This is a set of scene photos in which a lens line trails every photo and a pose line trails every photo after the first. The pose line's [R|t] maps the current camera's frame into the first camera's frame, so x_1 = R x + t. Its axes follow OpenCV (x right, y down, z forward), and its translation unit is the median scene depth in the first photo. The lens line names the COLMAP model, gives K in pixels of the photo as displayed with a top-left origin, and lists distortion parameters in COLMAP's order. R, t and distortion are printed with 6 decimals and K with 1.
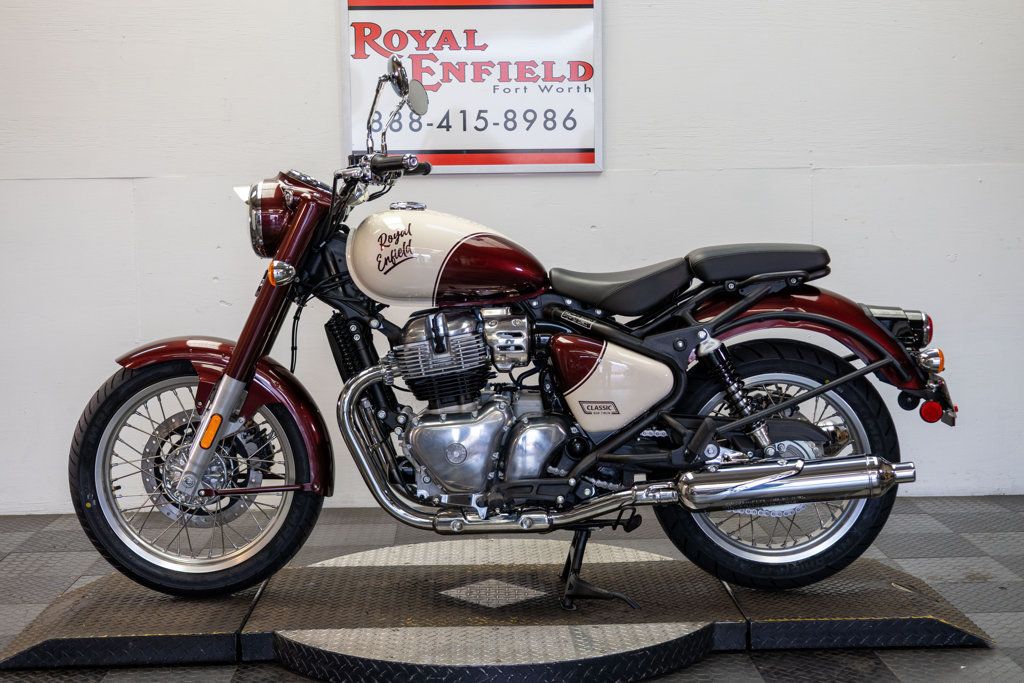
lens RADIAL K [[1440.0, 0, 509.3], [0, 1440.0, 348.3], [0, 0, 1]] dist [0.025211, 0.000000]
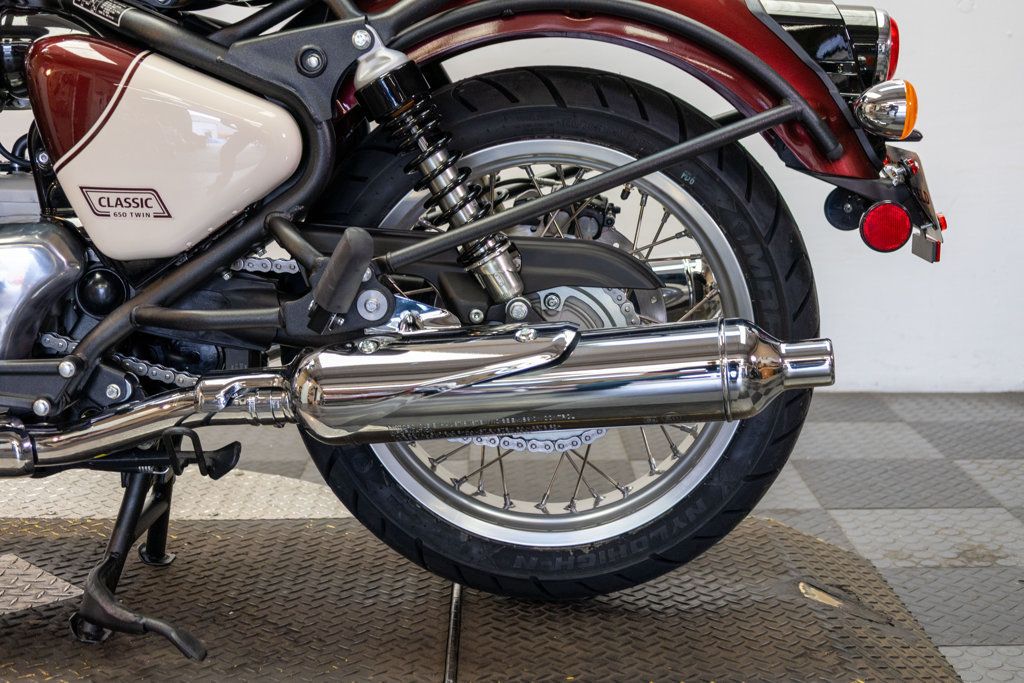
lens RADIAL K [[1440.0, 0, 502.3], [0, 1440.0, 332.6], [0, 0, 1]] dist [0.025211, 0.000000]
pose [[0.999619, 0.019493, -0.019548, 0.178503], [-0.017815, 0.996424, 0.082590, 0.040493], [0.021088, -0.082210, 0.996392, 0.536104]]
